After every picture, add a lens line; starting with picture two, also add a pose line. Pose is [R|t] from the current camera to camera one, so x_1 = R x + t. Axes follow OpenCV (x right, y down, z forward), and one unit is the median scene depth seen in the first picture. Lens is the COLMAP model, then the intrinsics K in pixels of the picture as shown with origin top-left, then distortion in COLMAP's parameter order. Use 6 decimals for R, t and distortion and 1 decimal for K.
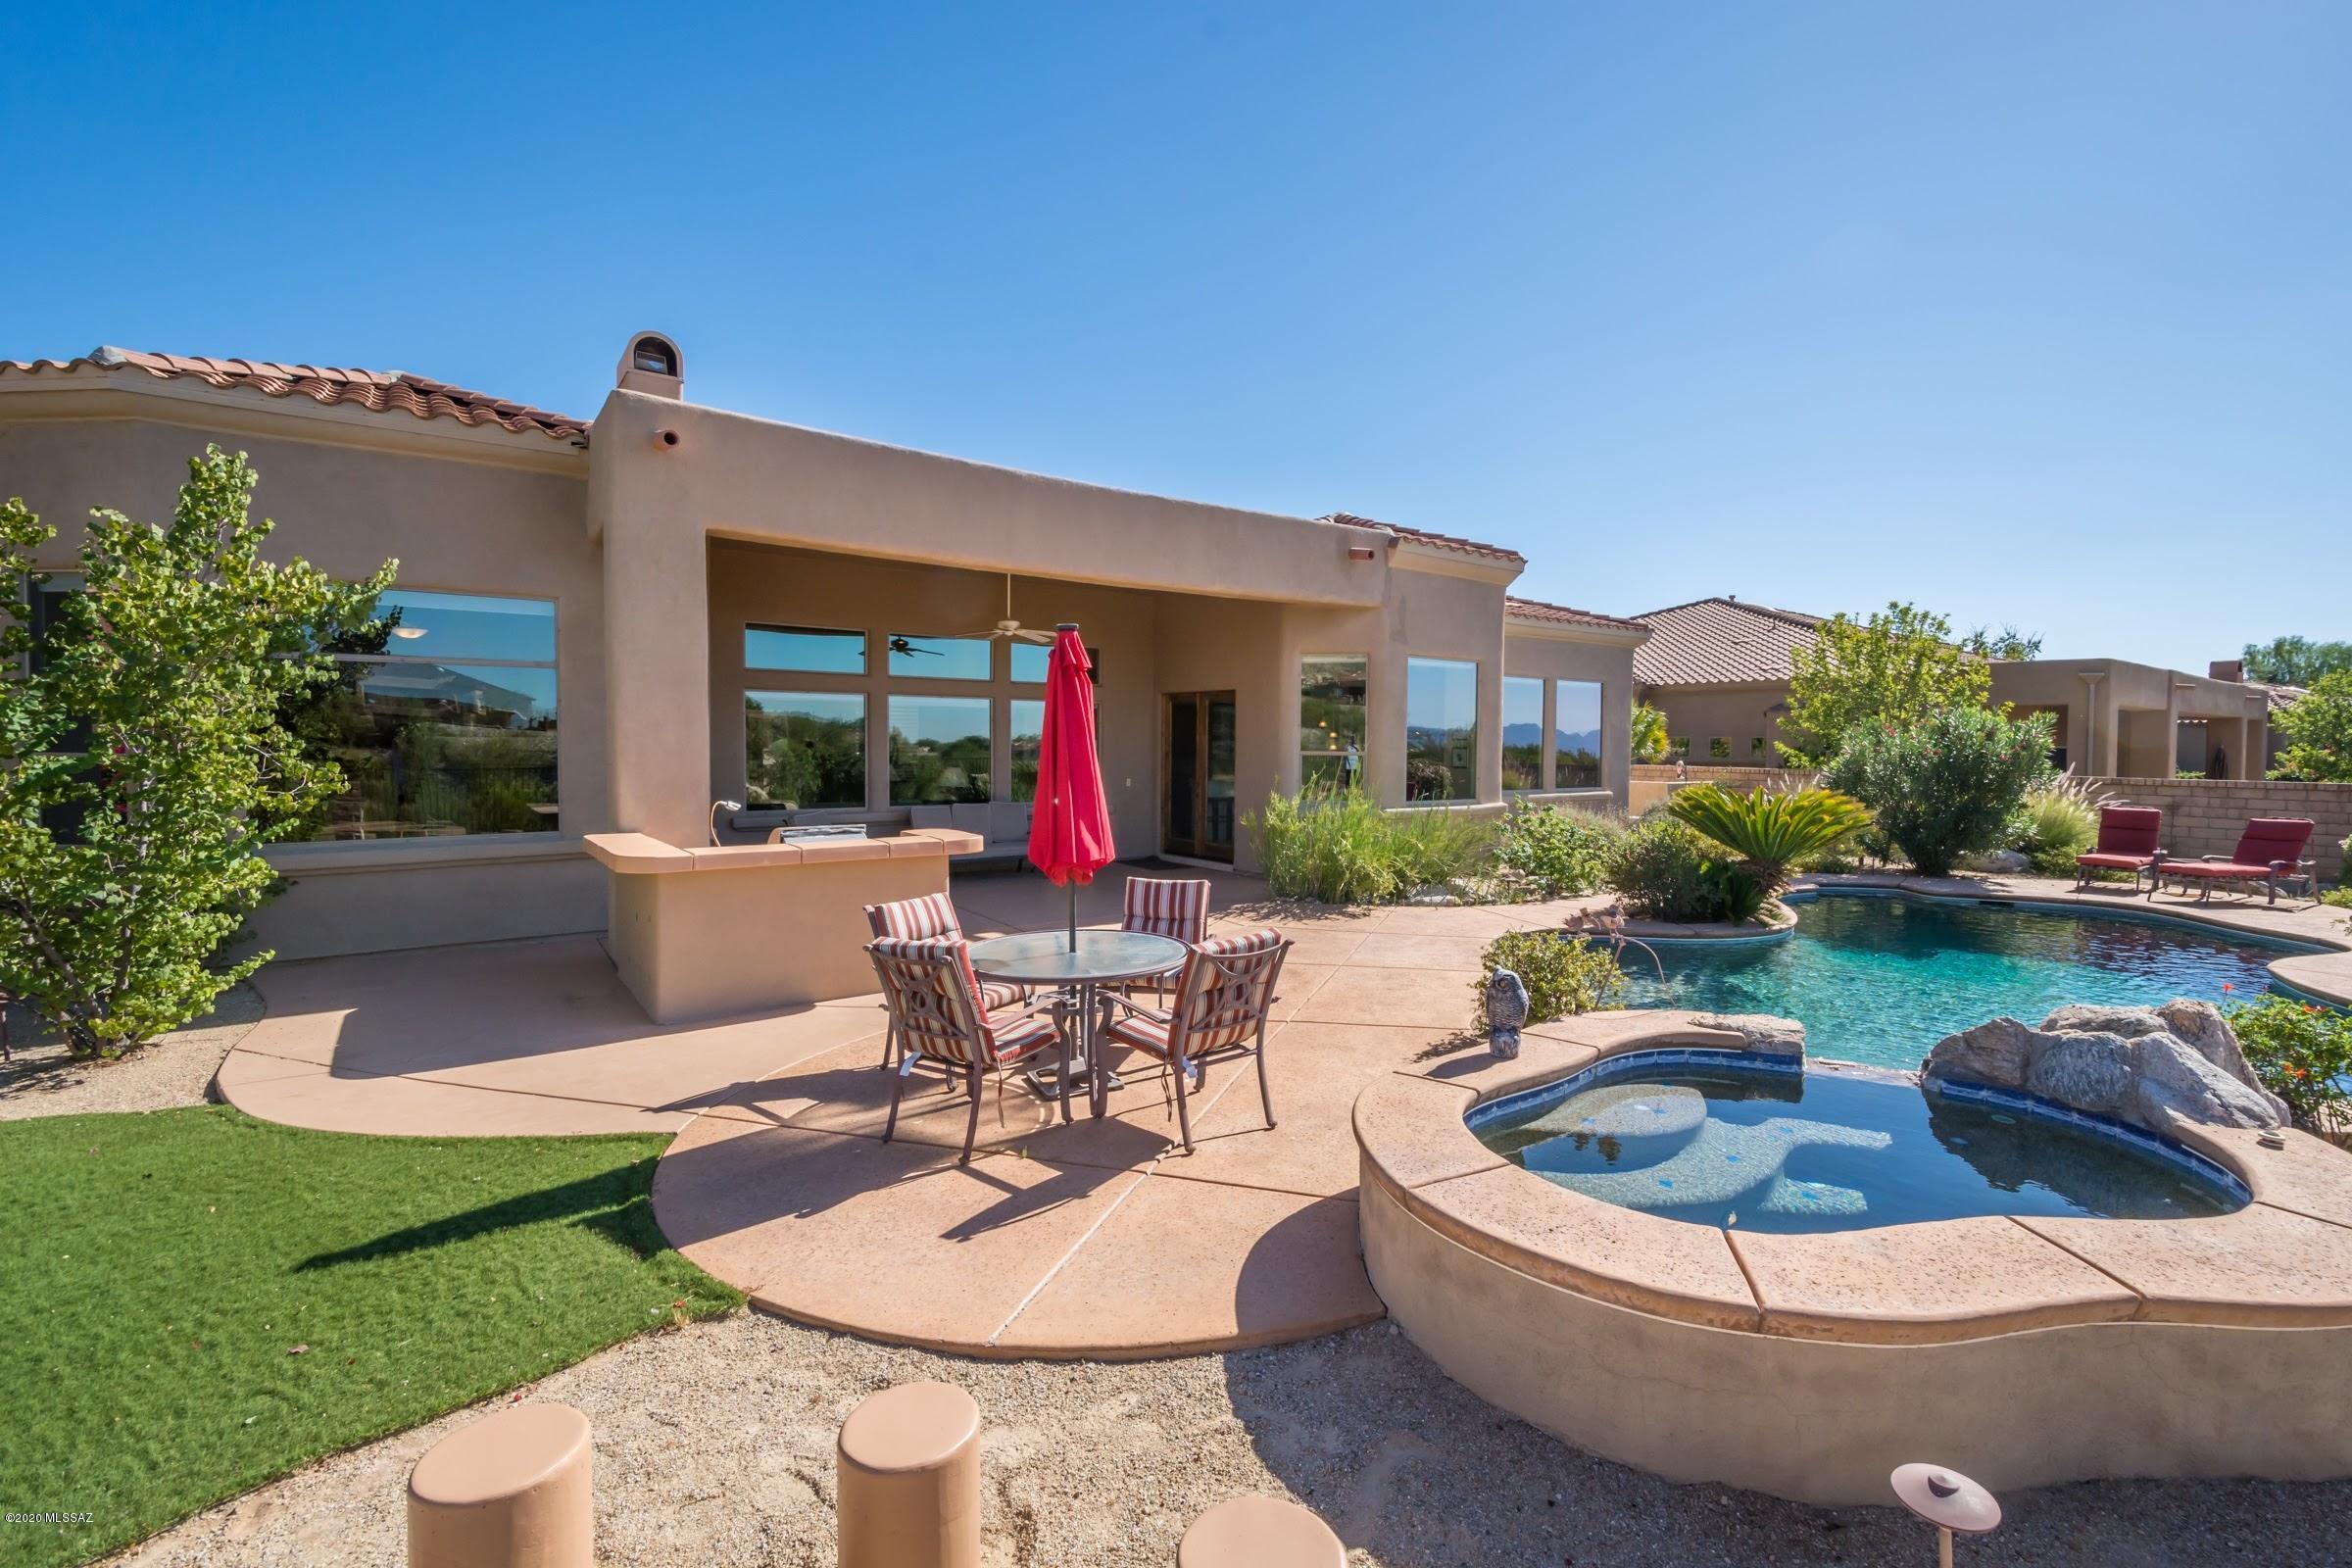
lens RADIAL K [[1030.1, 0, 1214.3], [0, 1030.1, 789.4], [0, 0, 1]] dist [-0.000003, -0.014723]
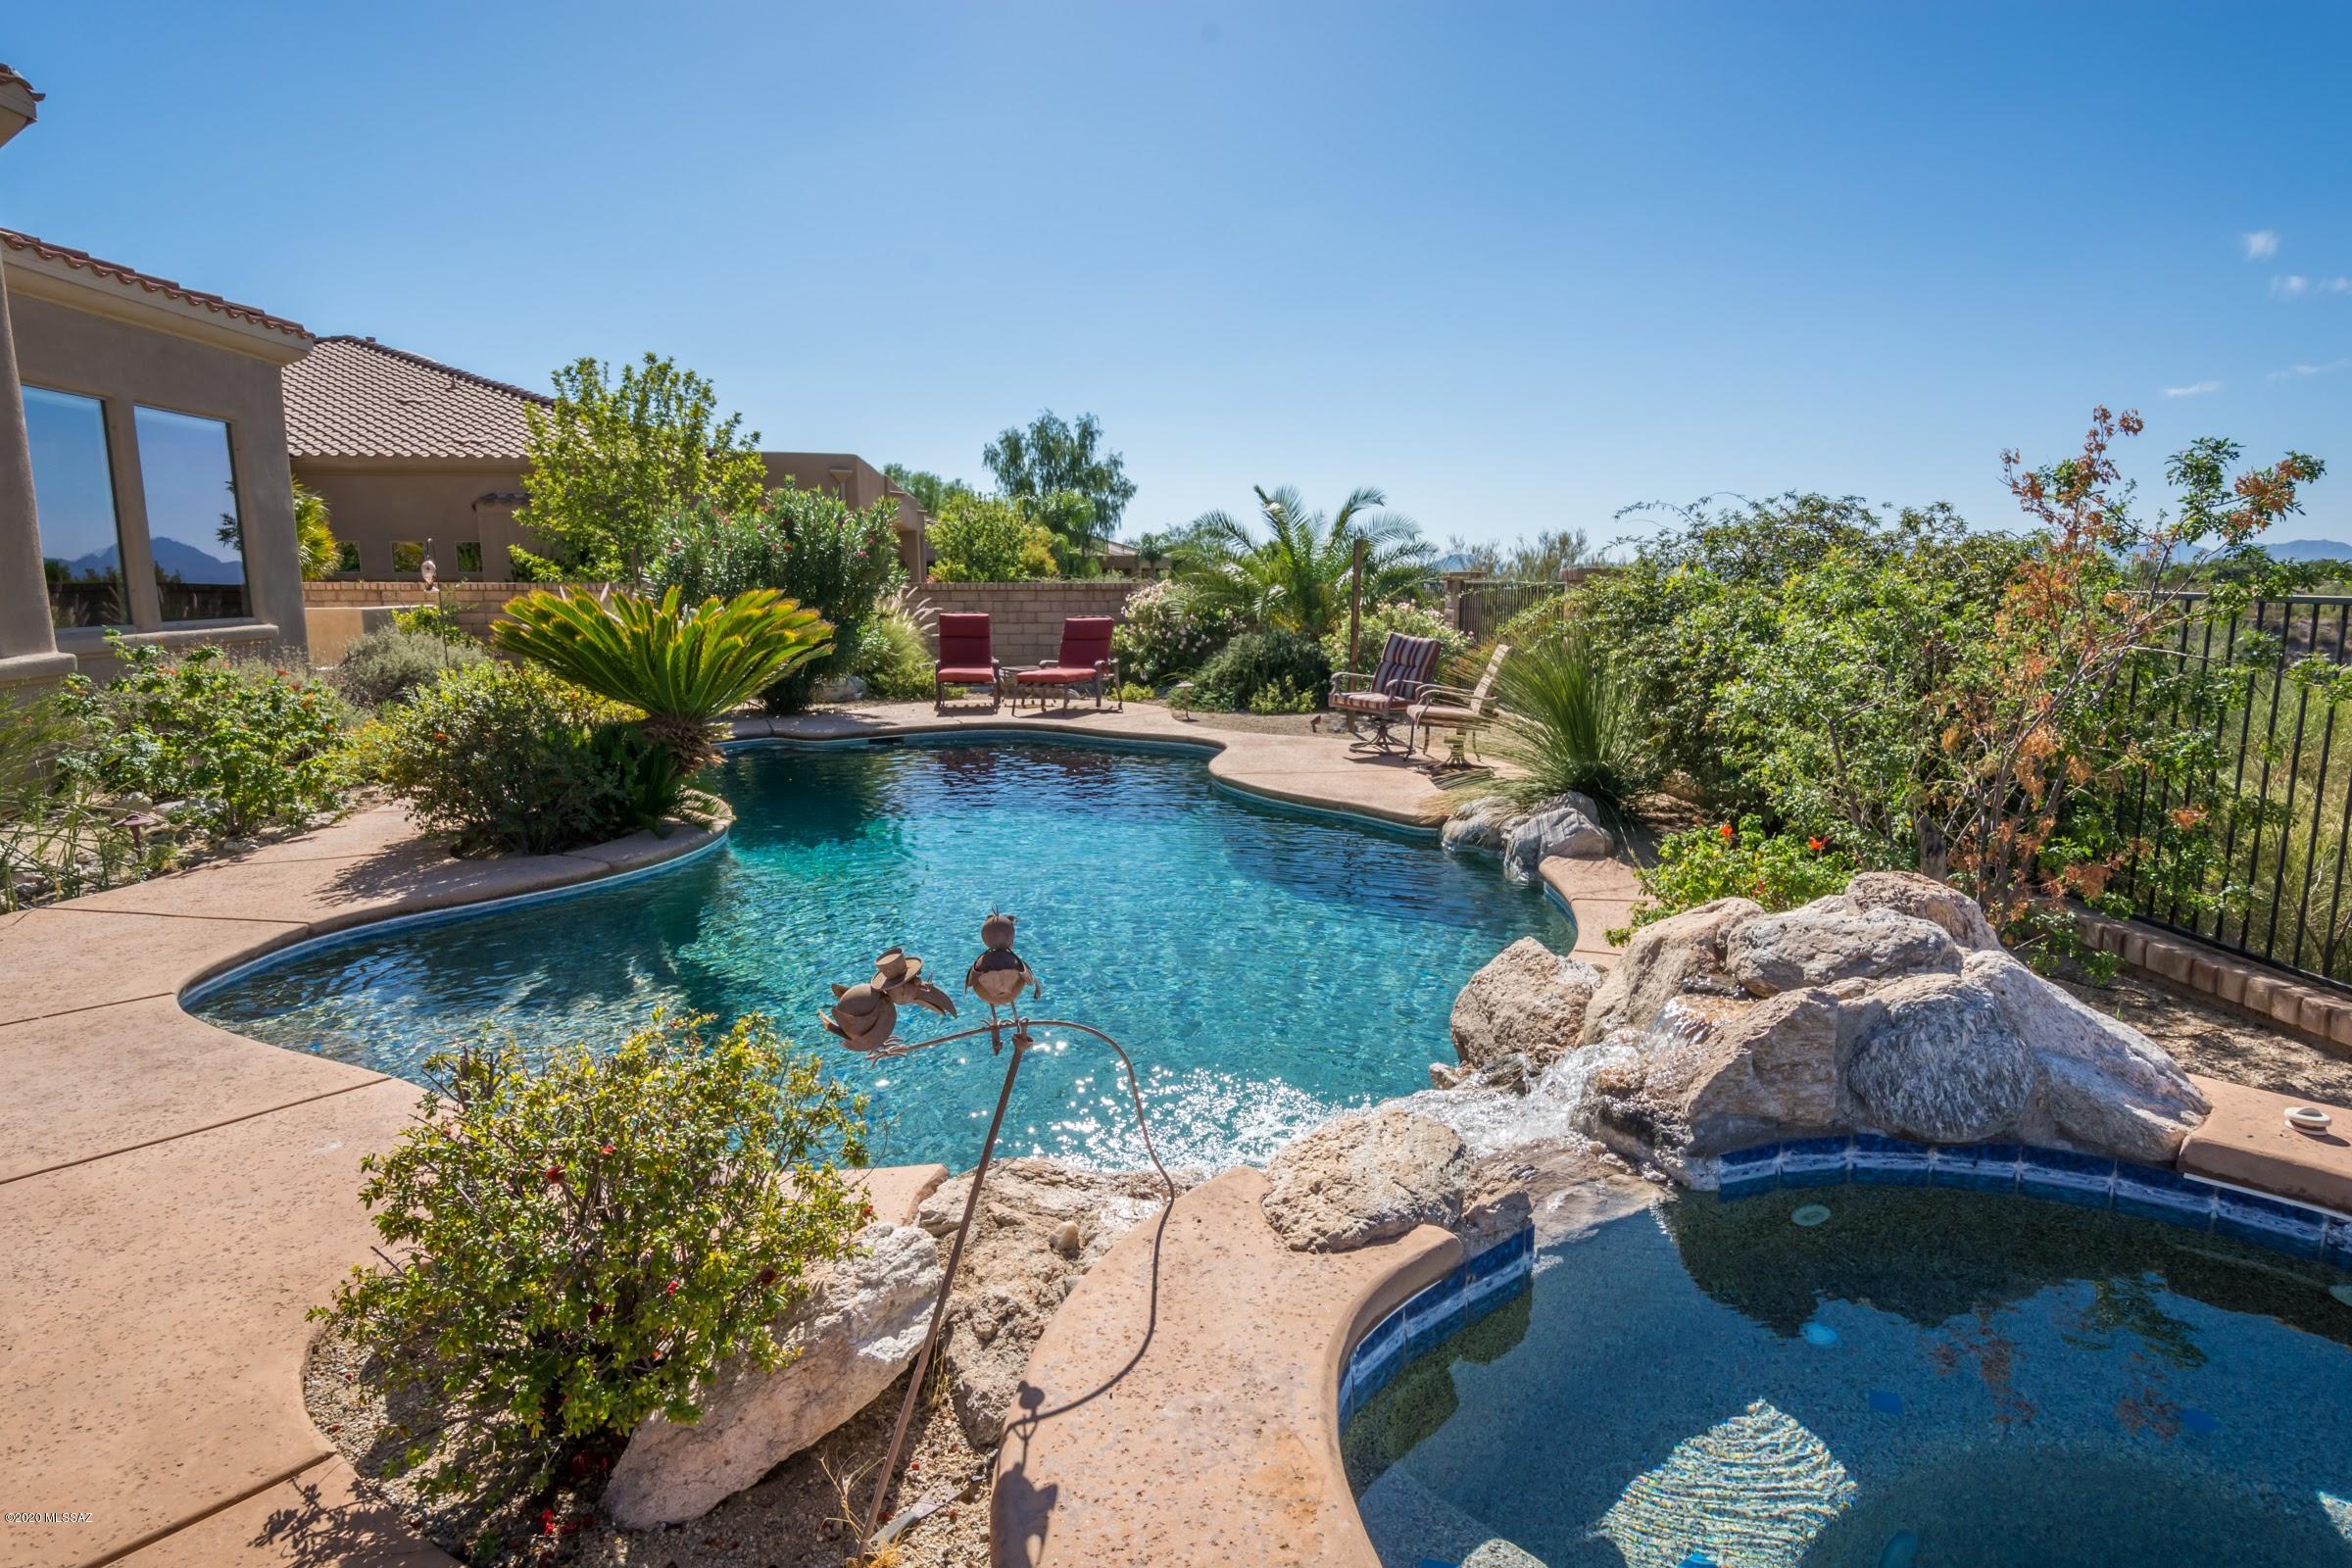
lens RADIAL K [[1282.2, 0, 1175.2], [0, 1282.2, 743.2], [0, 0, 1]] dist [0.022422, -0.022203]
pose [[0.511376, -0.123067, 0.850499, 0.044931], [0.045882, 0.992191, 0.115982, 0.009720], [-0.858131, -0.020288, 0.513029, 0.296563]]
